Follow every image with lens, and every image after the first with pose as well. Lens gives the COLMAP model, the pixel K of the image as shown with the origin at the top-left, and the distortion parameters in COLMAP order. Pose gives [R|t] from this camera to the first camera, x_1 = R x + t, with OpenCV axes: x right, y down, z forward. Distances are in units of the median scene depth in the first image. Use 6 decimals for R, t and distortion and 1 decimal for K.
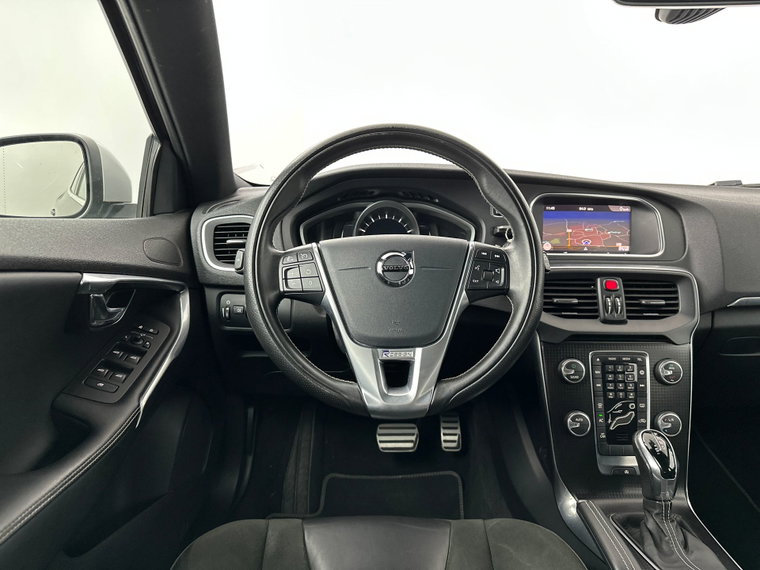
lens RADIAL K [[543.2, 0, 380.0], [0, 543.2, 285.0], [0, 0, 1]] dist [0.121998, -0.184877]
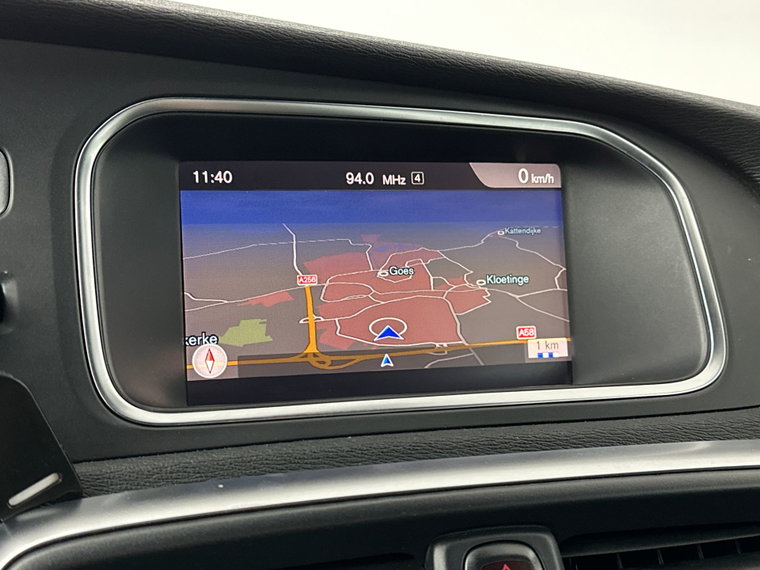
lens RADIAL K [[1027.5, 0, 380.0], [0, 1027.5, 285.0], [0, 0, 1]] dist [0.182499, -0.439996]
pose [[0.965167, -0.042094, 0.258226, 0.312378], [0.061212, 0.995911, -0.066446, -0.080108], [-0.254373, 0.079938, 0.963797, 0.710677]]
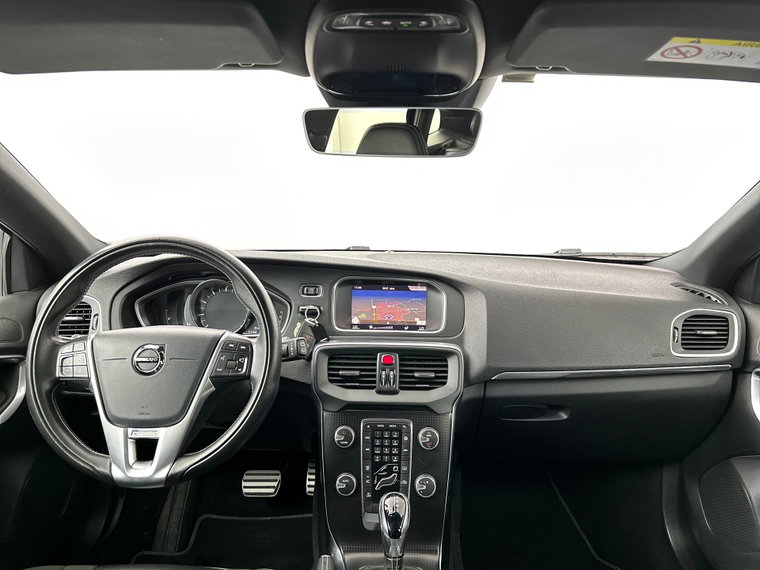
lens RADIAL K [[543.2, 0, 380.0], [0, 543.2, 285.0], [0, 0, 1]] dist [0.121998, -0.184877]
pose [[0.999334, 0.005324, -0.036105, 0.461972], [-0.006421, 0.999519, -0.030347, -0.128055], [0.035926, 0.030558, 0.998887, -0.155886]]
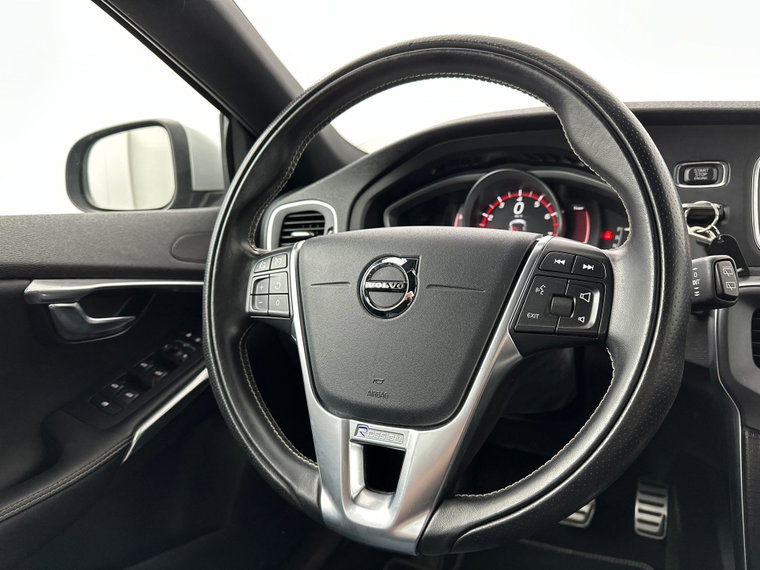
lens RADIAL K [[543.2, 0, 380.0], [0, 543.2, 285.0], [0, 0, 1]] dist [0.121998, -0.184877]
pose [[0.874441, 0.037918, -0.483648, 0.242547], [-0.020451, 0.998936, 0.041339, -0.044277], [0.484700, -0.026258, 0.874286, 0.389701]]
